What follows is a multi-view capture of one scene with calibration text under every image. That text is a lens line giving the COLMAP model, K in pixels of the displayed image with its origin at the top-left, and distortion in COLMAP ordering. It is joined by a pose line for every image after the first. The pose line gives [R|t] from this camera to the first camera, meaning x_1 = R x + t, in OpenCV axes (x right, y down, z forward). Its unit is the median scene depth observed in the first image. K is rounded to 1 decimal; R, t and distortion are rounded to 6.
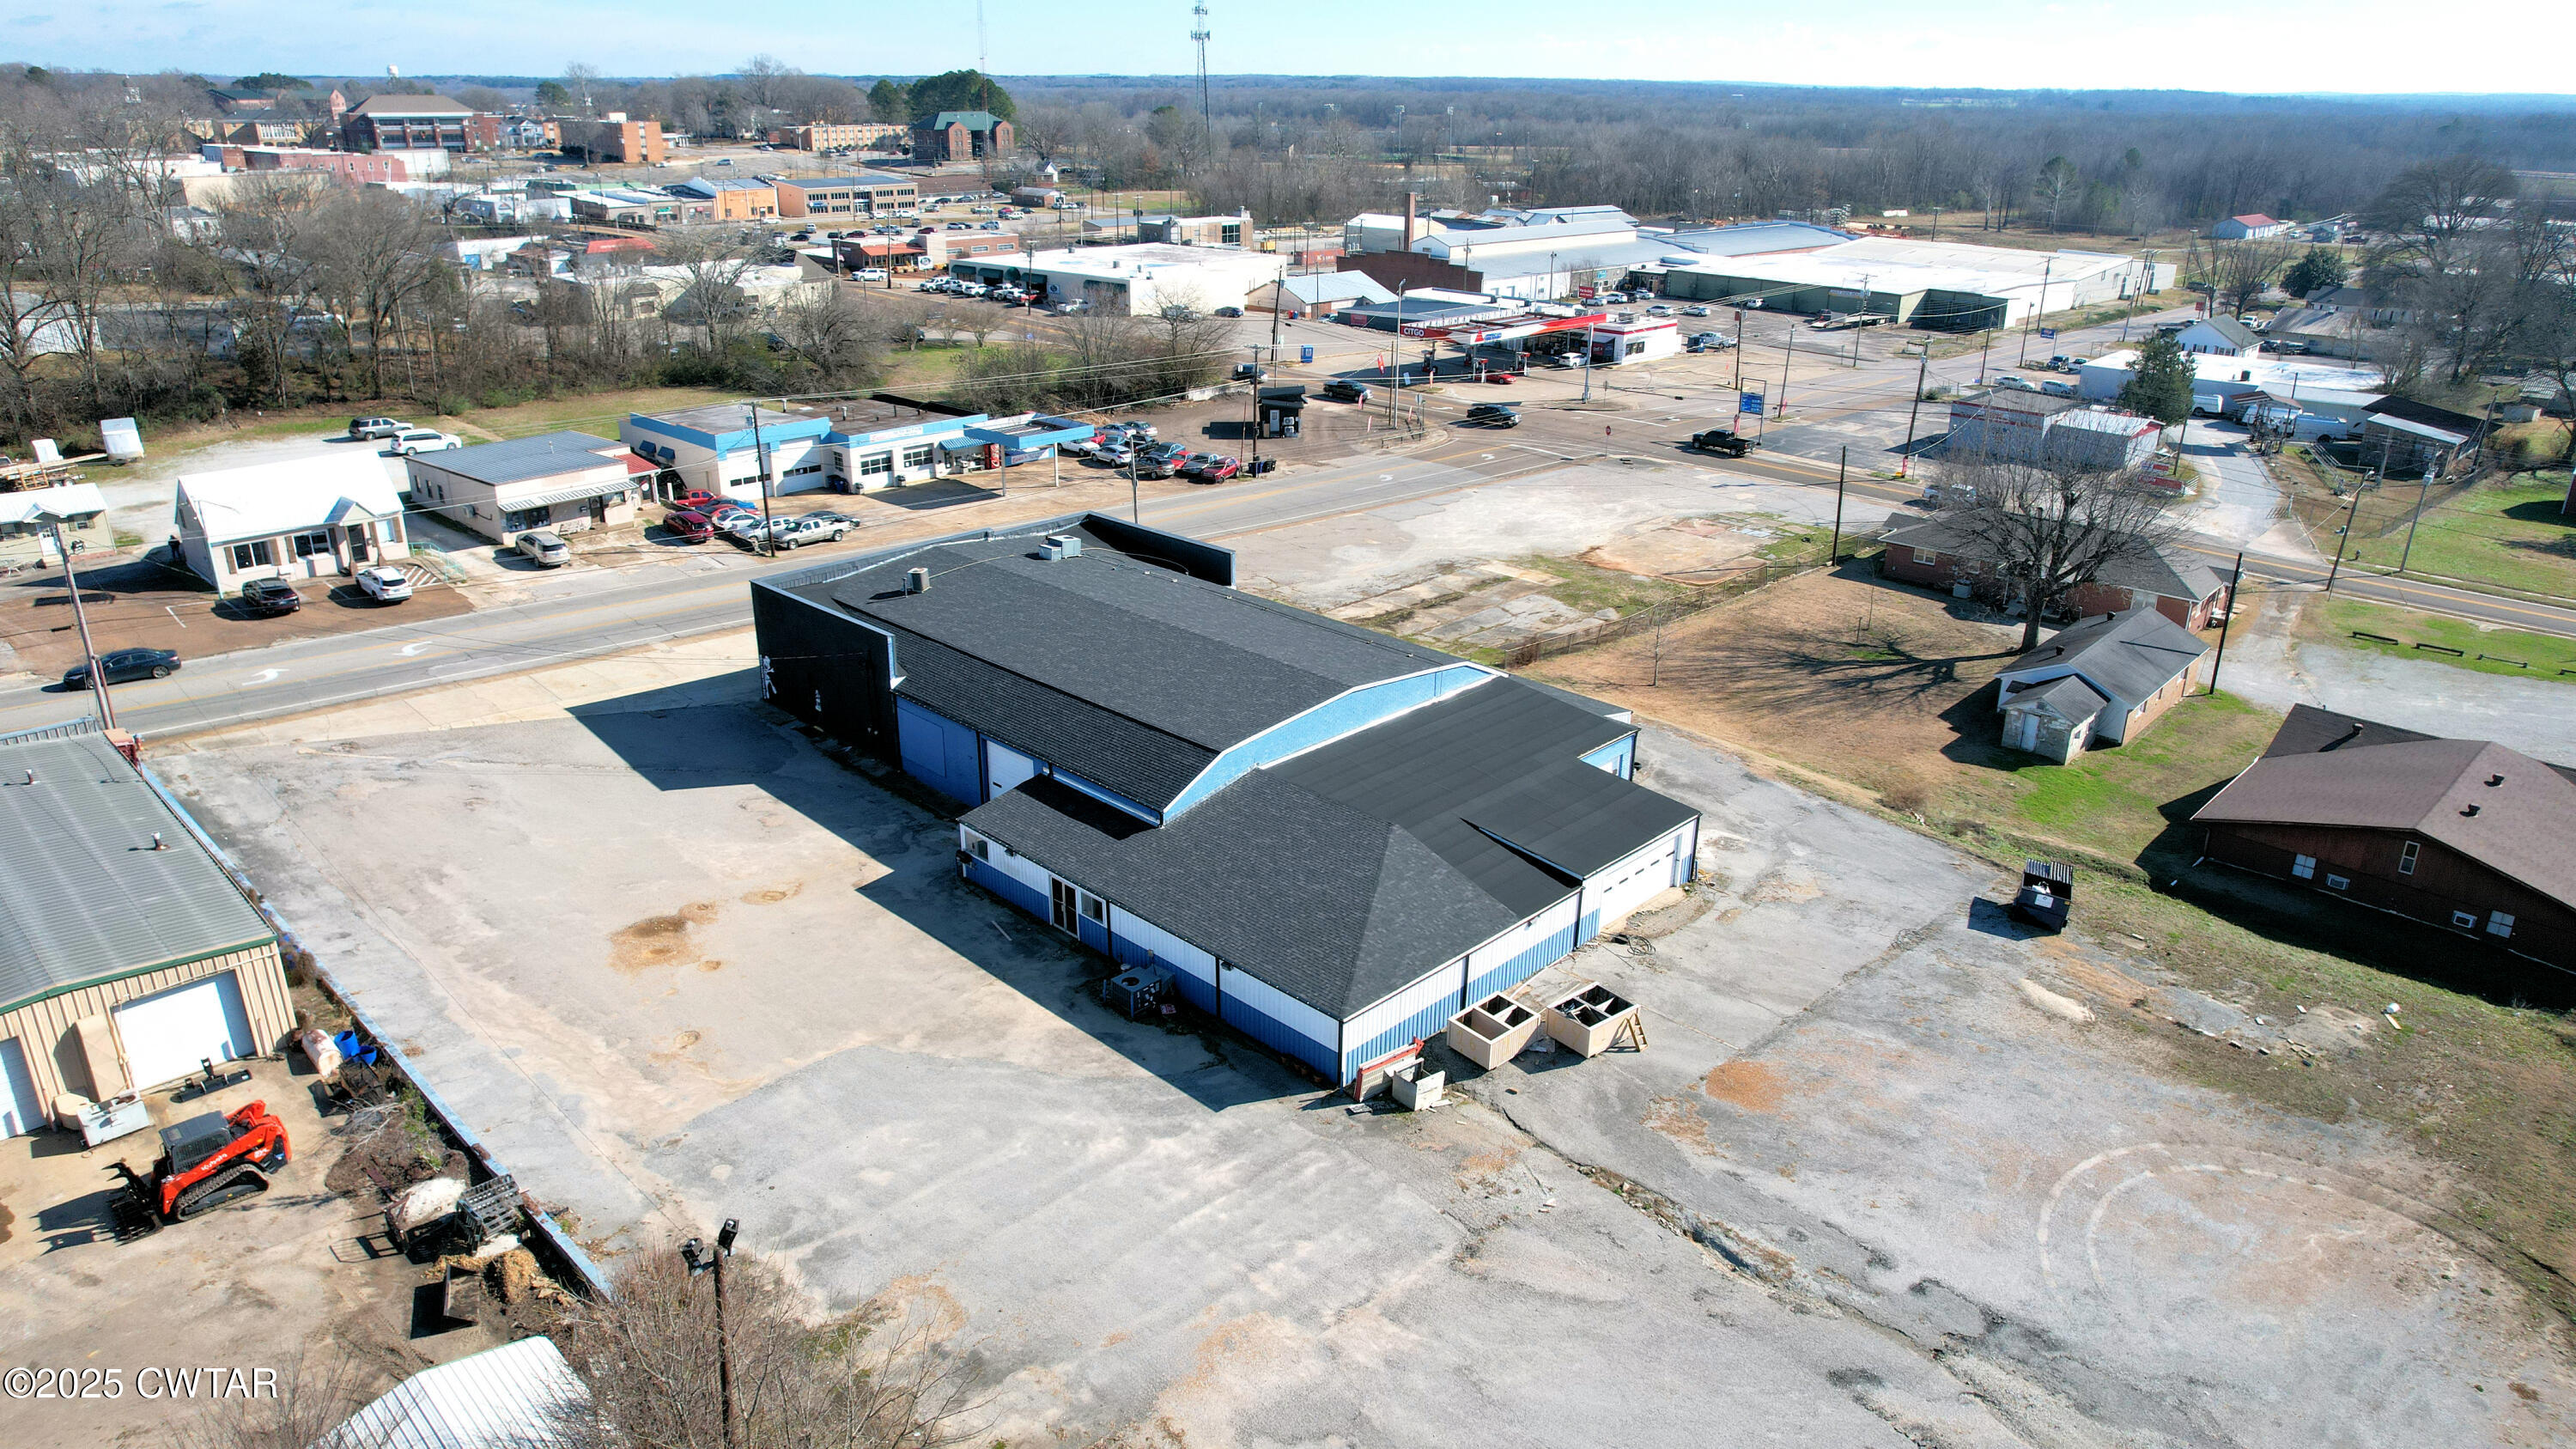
lens RADIAL K [[1662.8, 0, 1288.0], [0, 1662.8, 724.5], [0, 0, 1]] dist [-0.081504, 0.072459]
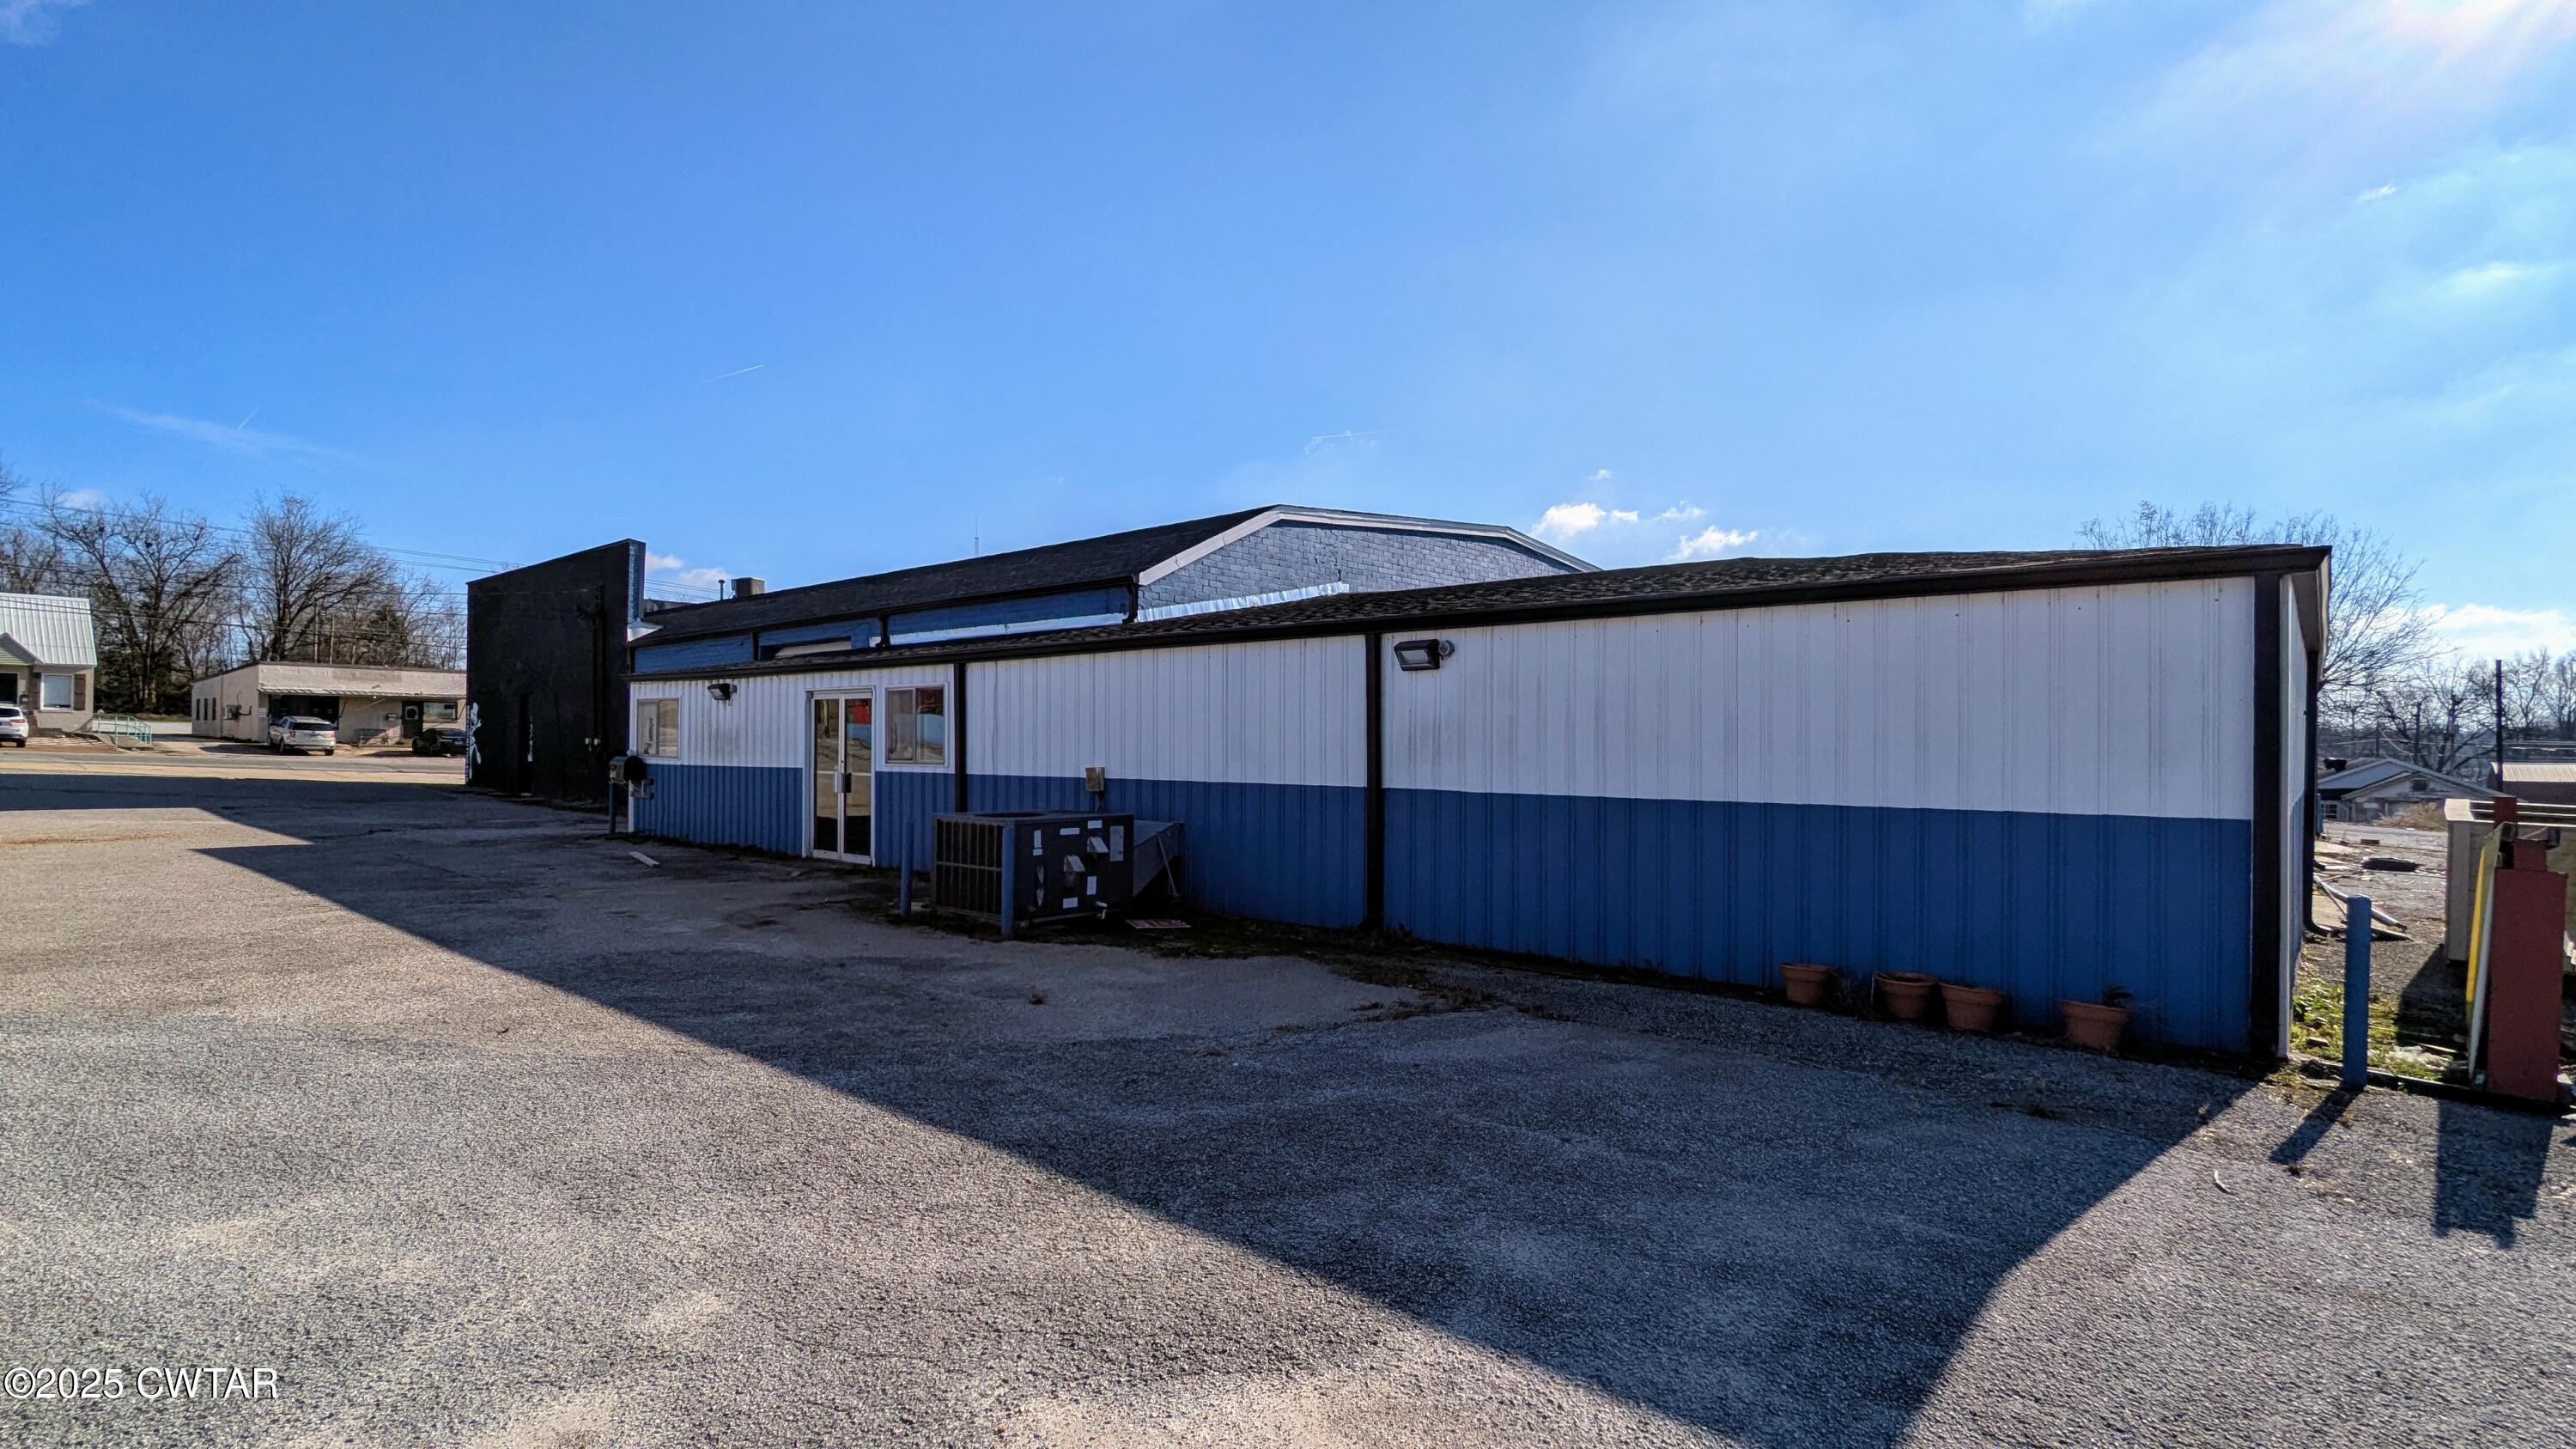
lens RADIAL K [[1215.5, 0, 1288.0], [0, 1215.5, 724.5], [0, 0, 1]] dist [0.004888, 0.000002]
pose [[0.997846, -0.006974, 0.065224, -0.053213], [0.031074, 0.925942, -0.376386, 0.175148], [-0.057769, 0.377602, 0.924164, 0.678664]]
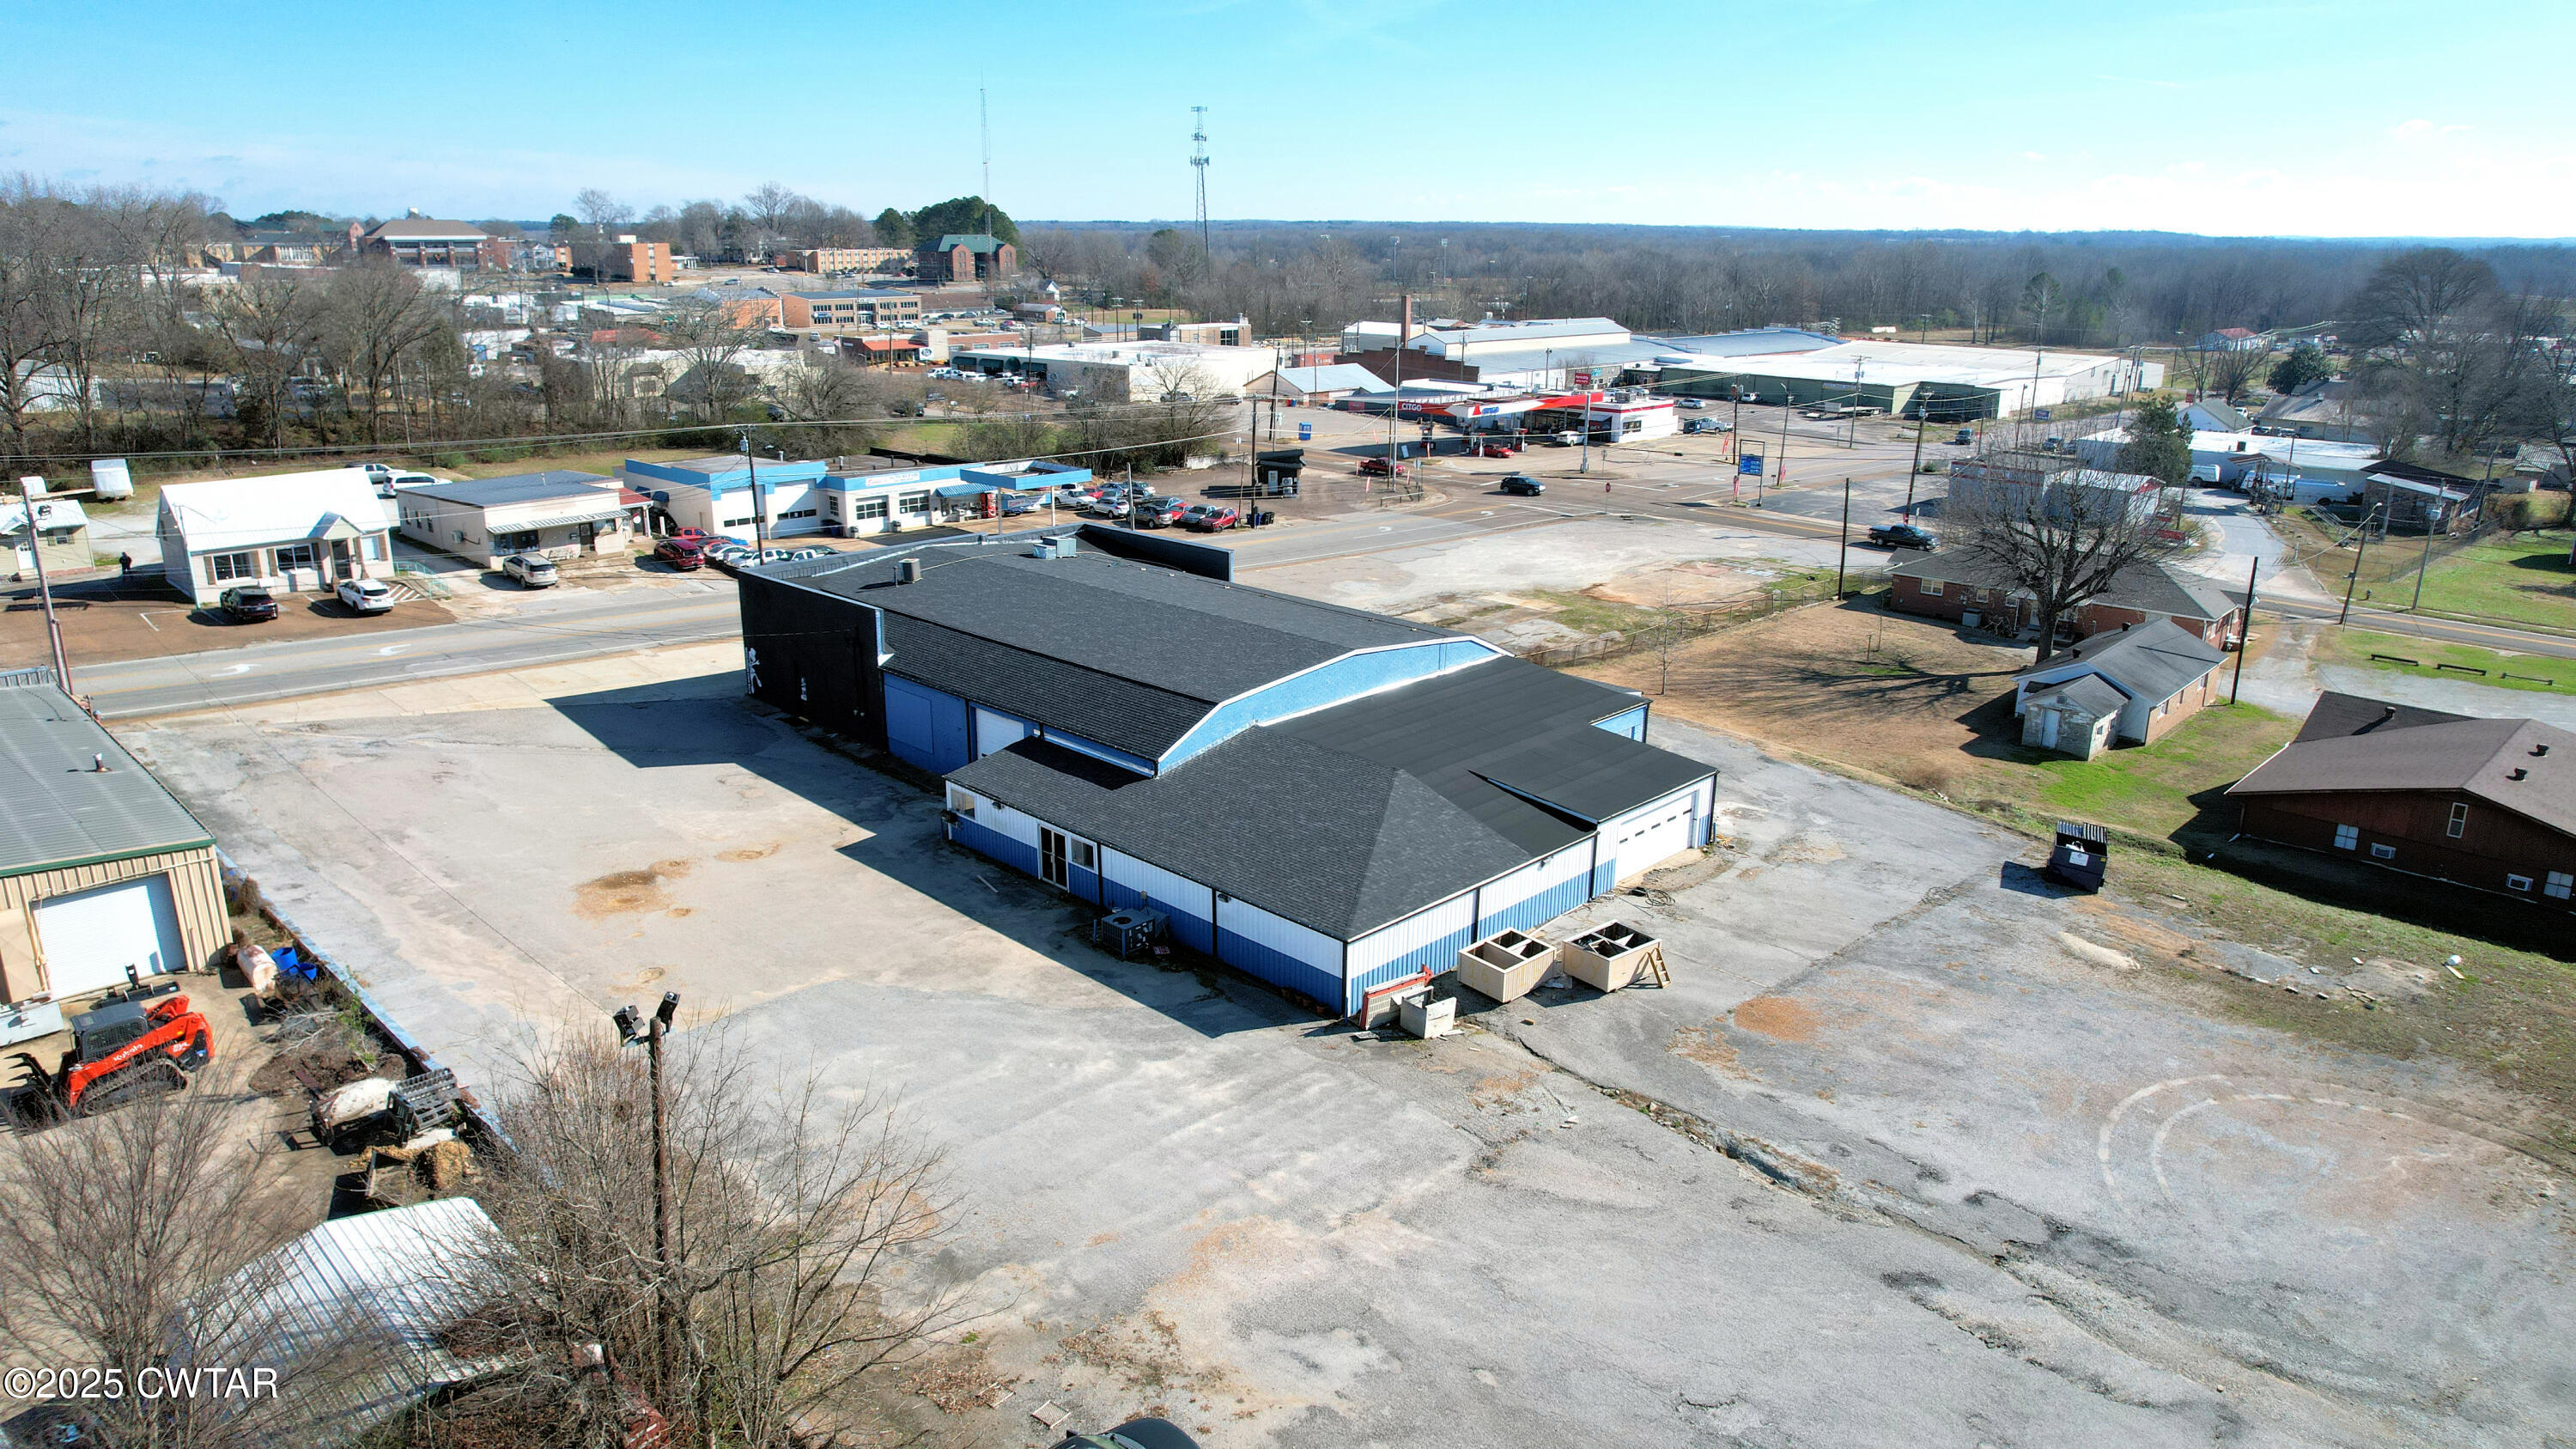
lens RADIAL K [[1662.8, 0, 1288.0], [0, 1662.8, 724.5], [0, 0, 1]] dist [-0.081504, 0.072459]
pose [[0.999997, -0.002144, 0.000965, -0.000843], [0.002215, 0.996662, -0.081606, 0.100060], [-0.000787, 0.081608, 0.996664, 0.039416]]
